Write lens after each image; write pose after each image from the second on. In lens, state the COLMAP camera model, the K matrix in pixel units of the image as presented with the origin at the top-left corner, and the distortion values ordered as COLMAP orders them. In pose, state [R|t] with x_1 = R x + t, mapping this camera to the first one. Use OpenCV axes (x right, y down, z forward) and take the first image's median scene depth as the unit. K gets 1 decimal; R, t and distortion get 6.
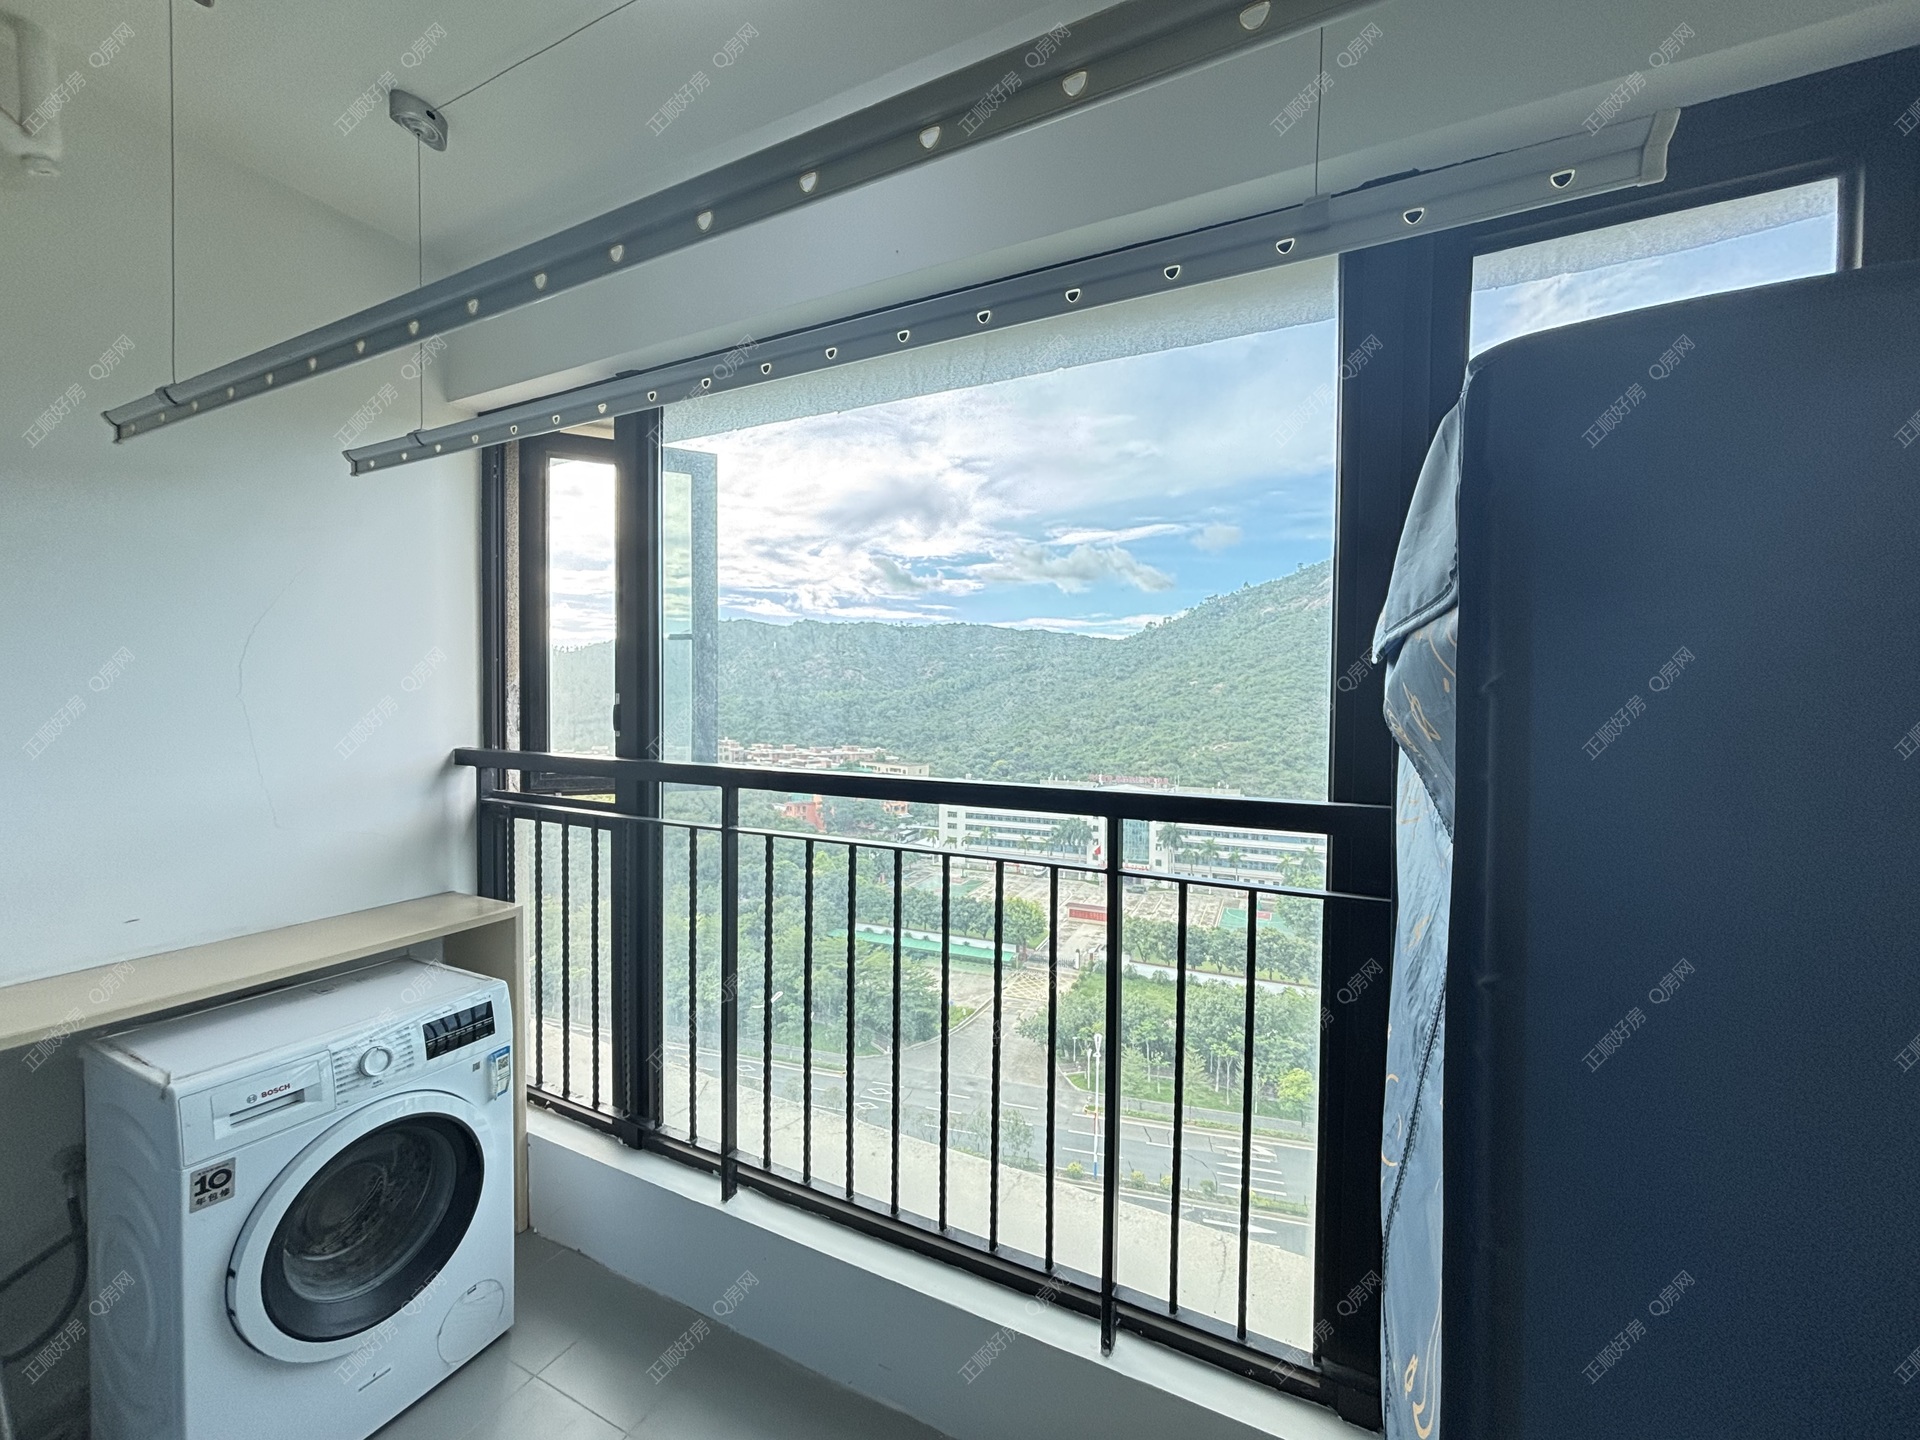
lens RADIAL K [[783.4, 0, 960.0], [0, 783.4, 720.0], [0, 0, 1]] dist [0.011481, -0.000018]
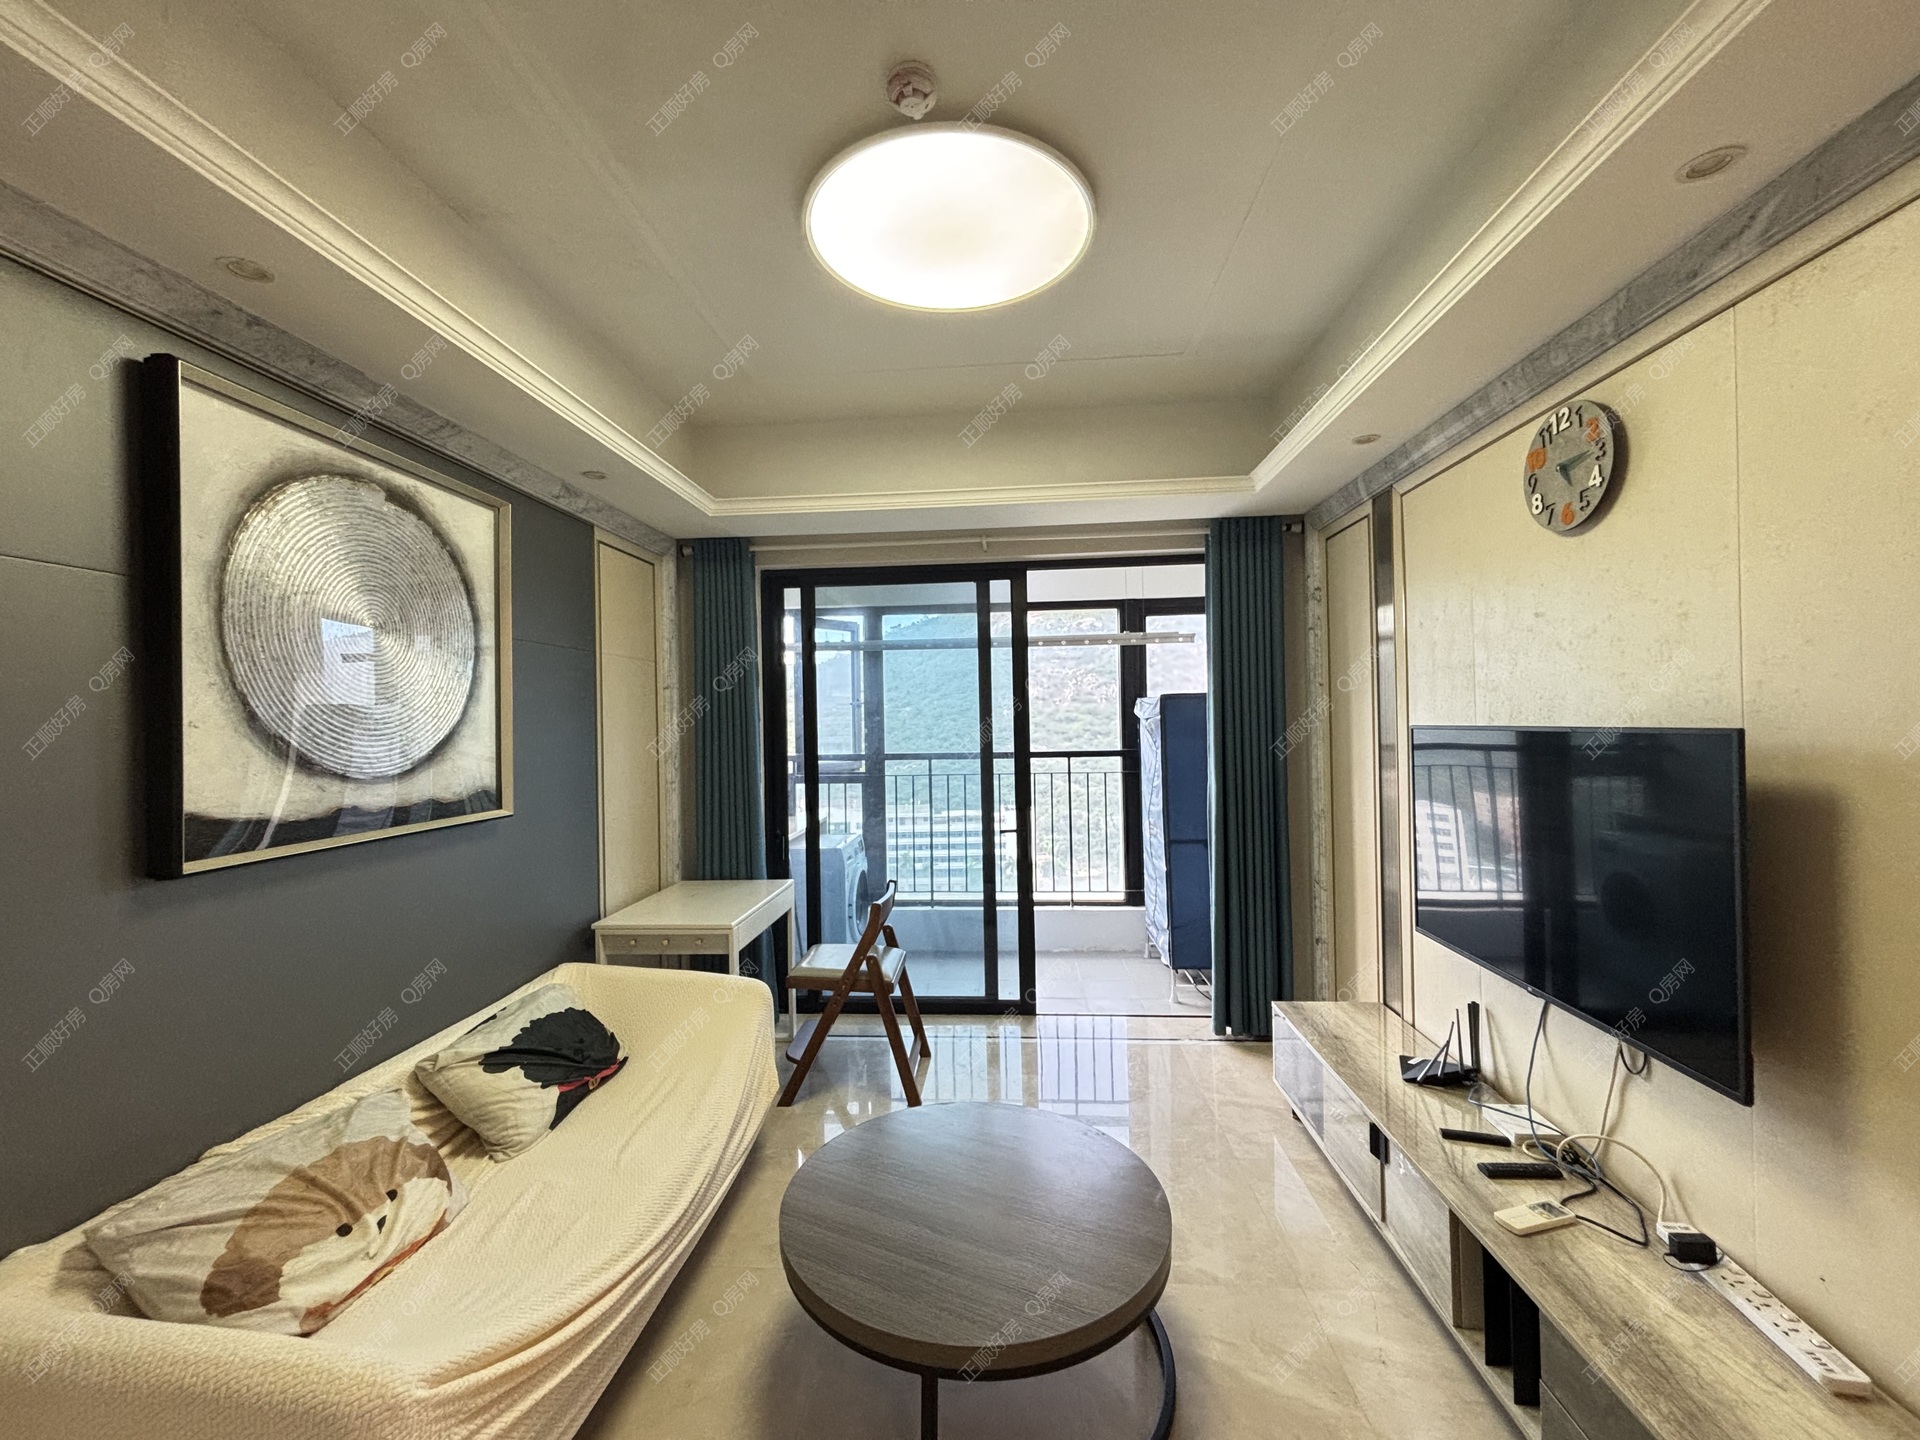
lens RADIAL K [[783.4, 0, 960.0], [0, 783.4, 720.0], [0, 0, 1]] dist [0.011481, -0.000018]
pose [[0.923027, -0.027543, 0.383748, -1.249255], [0.039747, 0.998924, -0.023907, 0.014891], [-0.382677, 0.037319, 0.923128, -1.631318]]
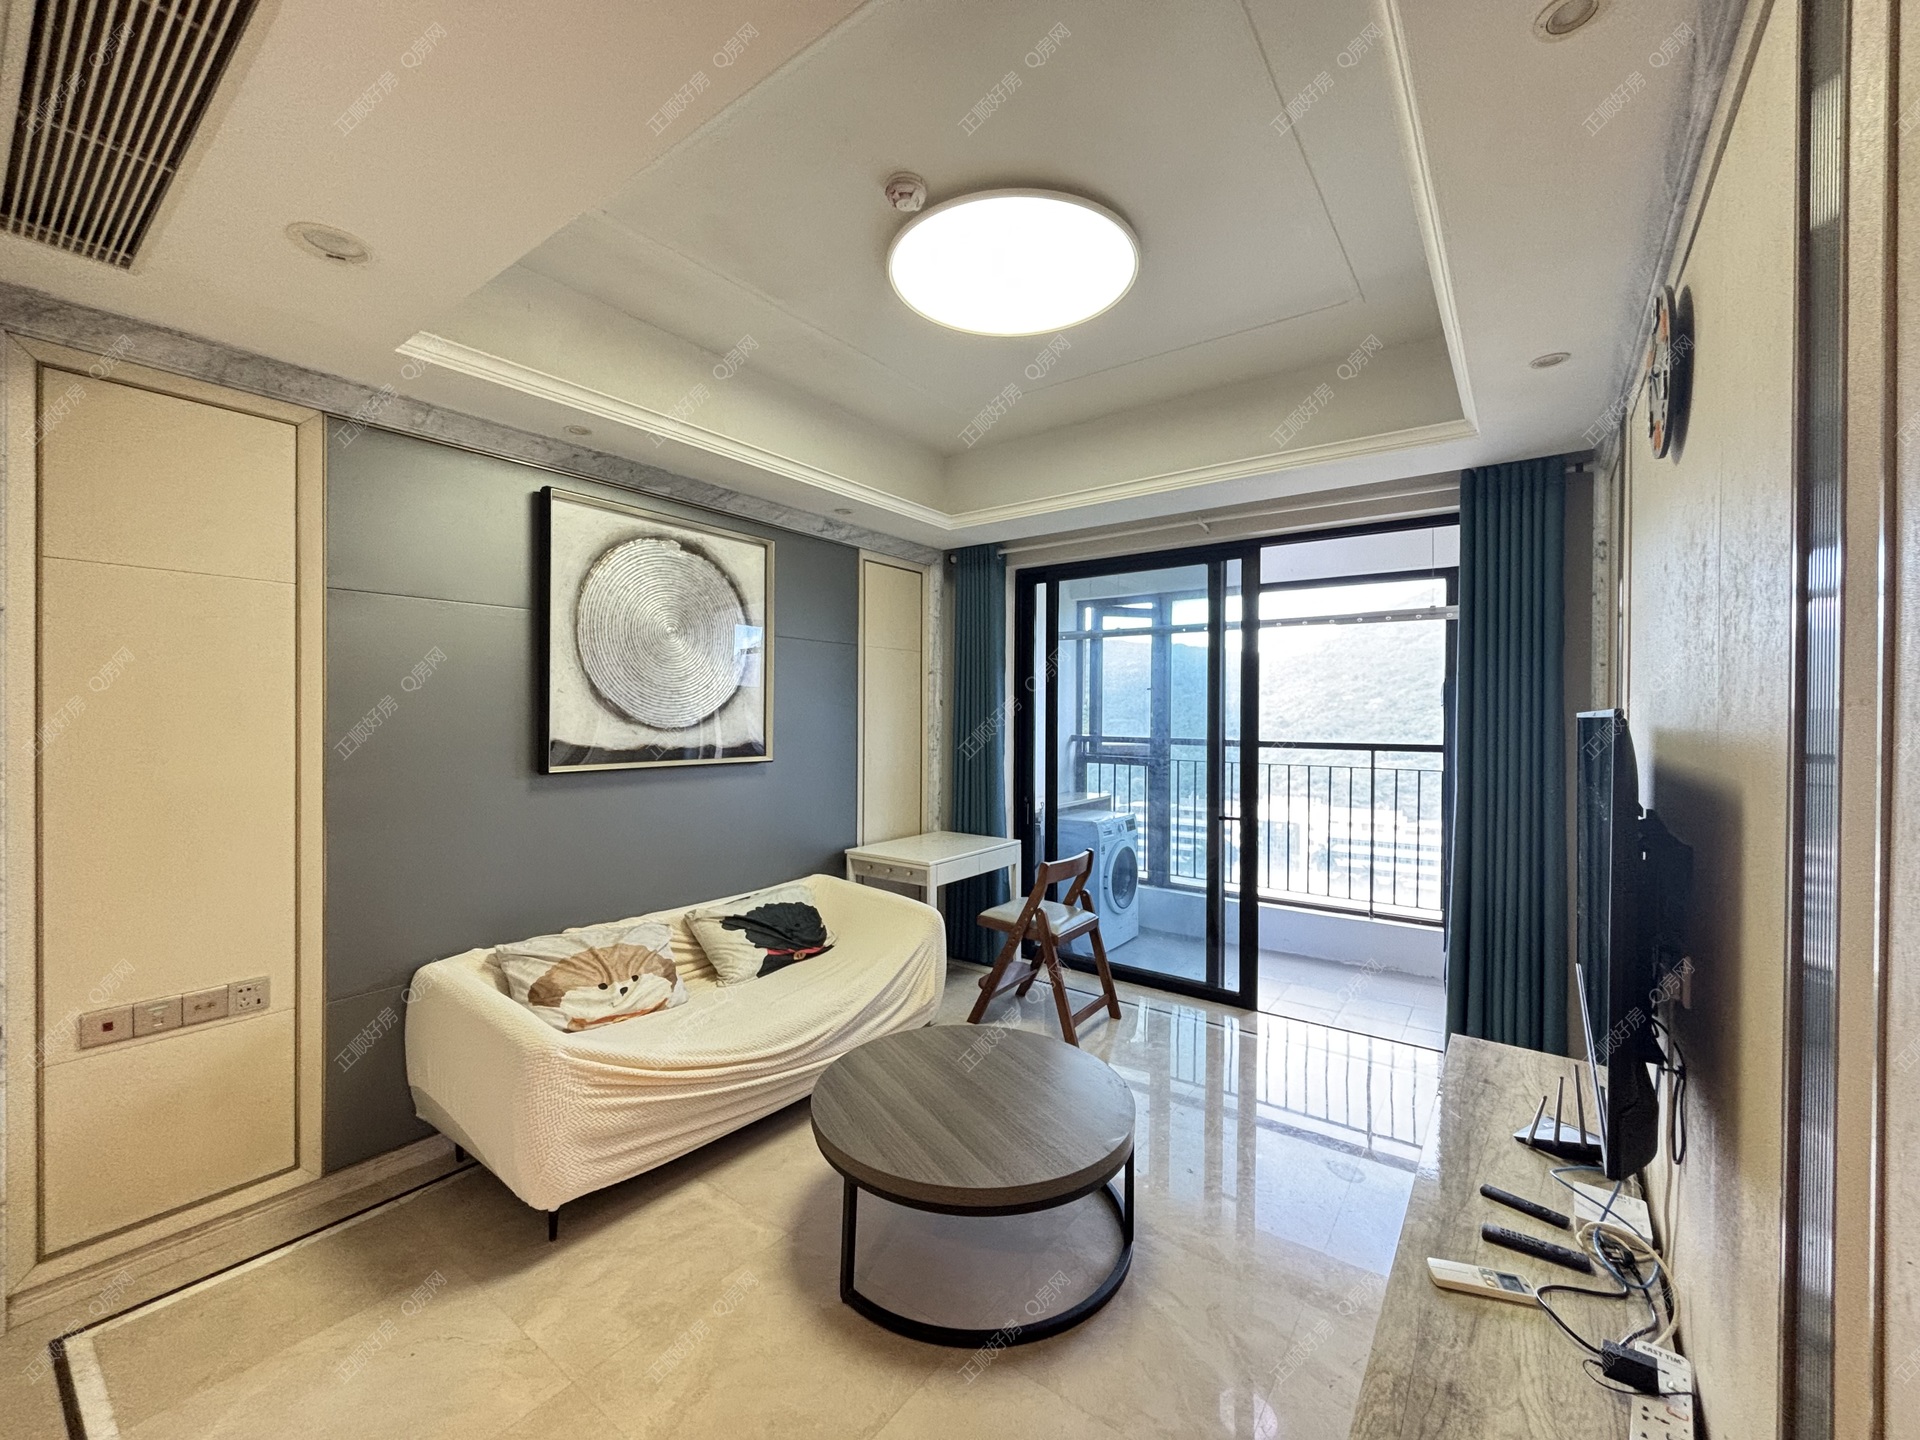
lens RADIAL K [[783.4, 0, 960.0], [0, 783.4, 720.0], [0, 0, 1]] dist [0.011481, -0.000018]
pose [[0.986036, -0.002762, -0.166509, -0.710929], [-0.000814, 0.999771, -0.021405, 0.052807], [0.166530, 0.021241, 0.985808, -1.874998]]
